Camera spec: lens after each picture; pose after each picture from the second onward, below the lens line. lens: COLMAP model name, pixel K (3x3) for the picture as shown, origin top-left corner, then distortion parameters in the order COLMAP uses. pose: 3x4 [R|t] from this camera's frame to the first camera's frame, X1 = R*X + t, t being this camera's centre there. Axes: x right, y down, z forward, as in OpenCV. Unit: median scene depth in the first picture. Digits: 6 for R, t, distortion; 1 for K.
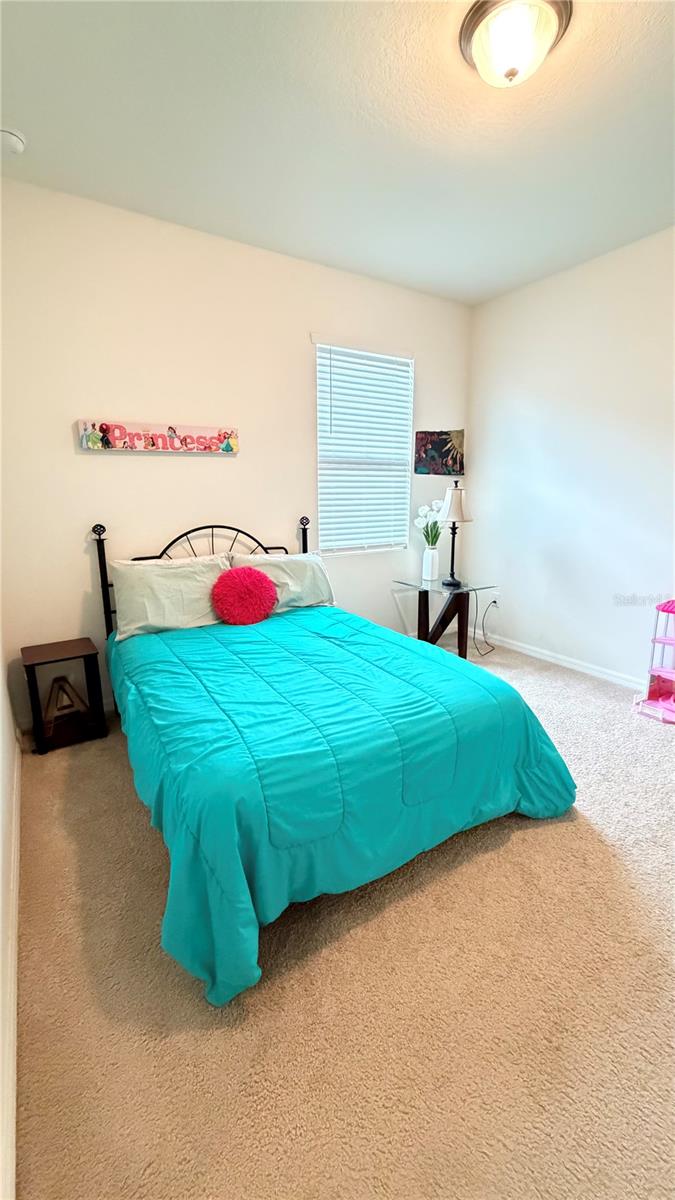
lens RADIAL K [[478.0, 0, 337.2], [0, 478.0, 594.6], [0, 0, 1]] dist [0.001753, 0.000288]
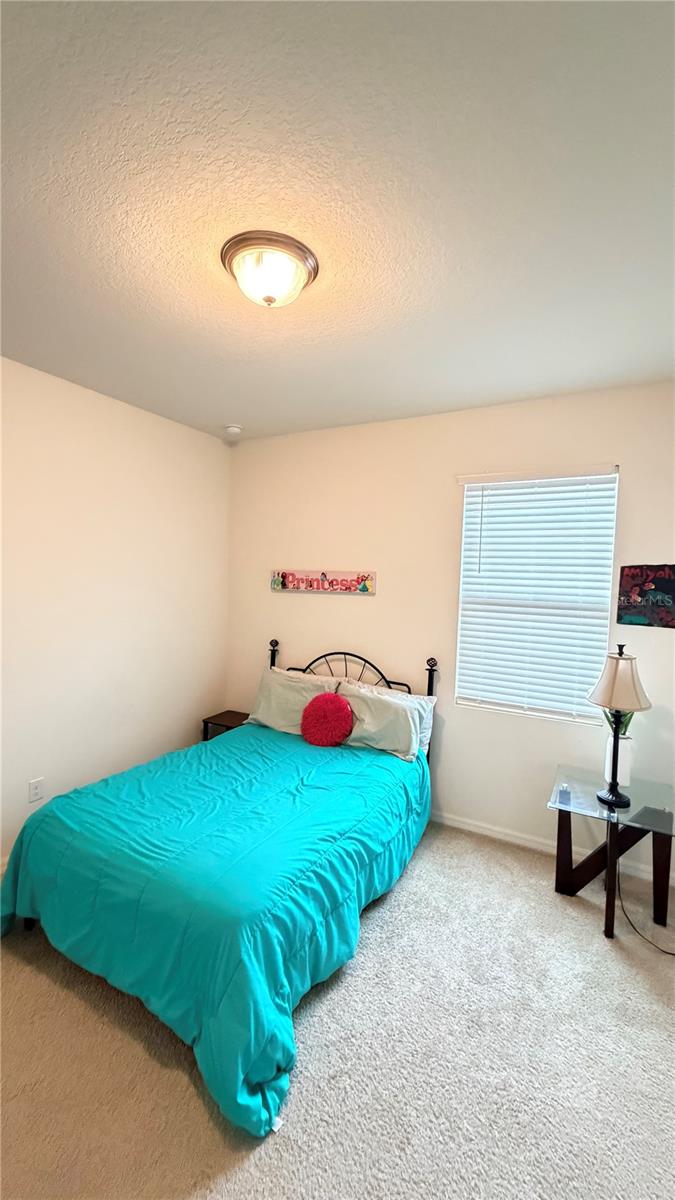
lens RADIAL K [[478.0, 0, 336.8], [0, 478.0, 597.5], [0, 0, 1]] dist [0.001753, 0.000288]
pose [[0.486648, 0.063859, -0.871261, 0.751365], [-0.217713, 0.974723, -0.050163, -0.217753], [0.846035, 0.214097, 0.488249, 0.396550]]
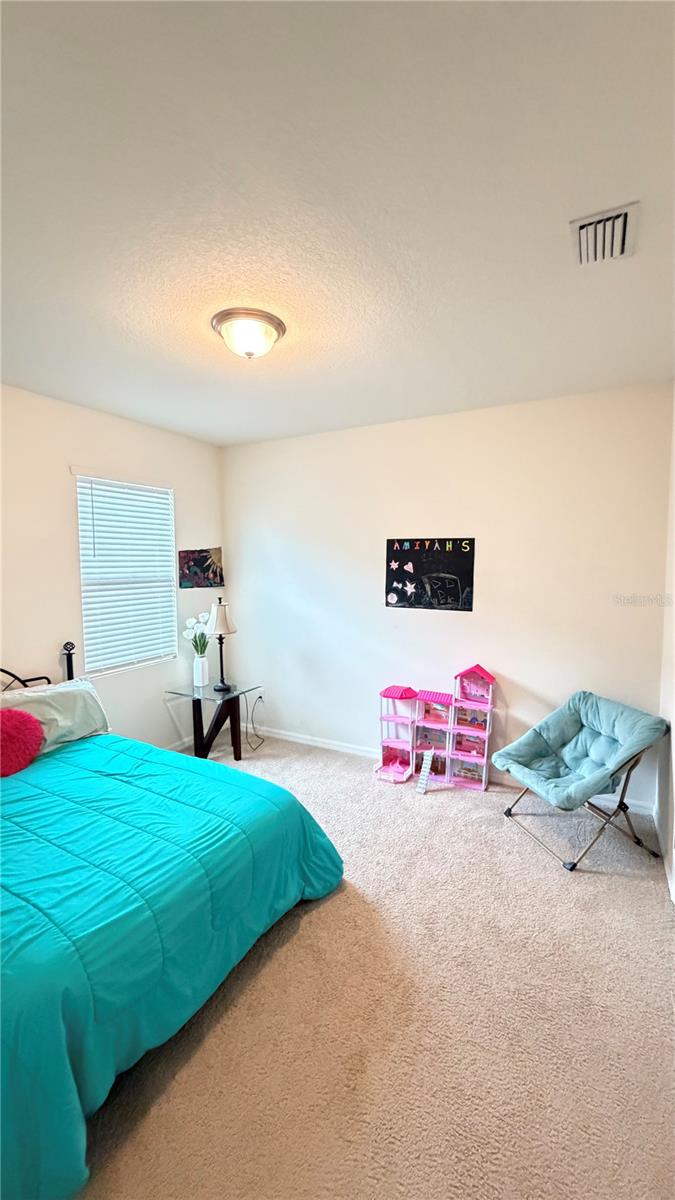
lens RADIAL K [[478.0, 0, 334.5], [0, 478.0, 595.7], [0, 0, 1]] dist [0.001753, 0.000288]
pose [[0.876292, -0.037396, 0.480327, -0.066545], [0.106372, 0.987397, -0.117186, -0.096358], [-0.469891, 0.153783, 0.869226, -0.129761]]
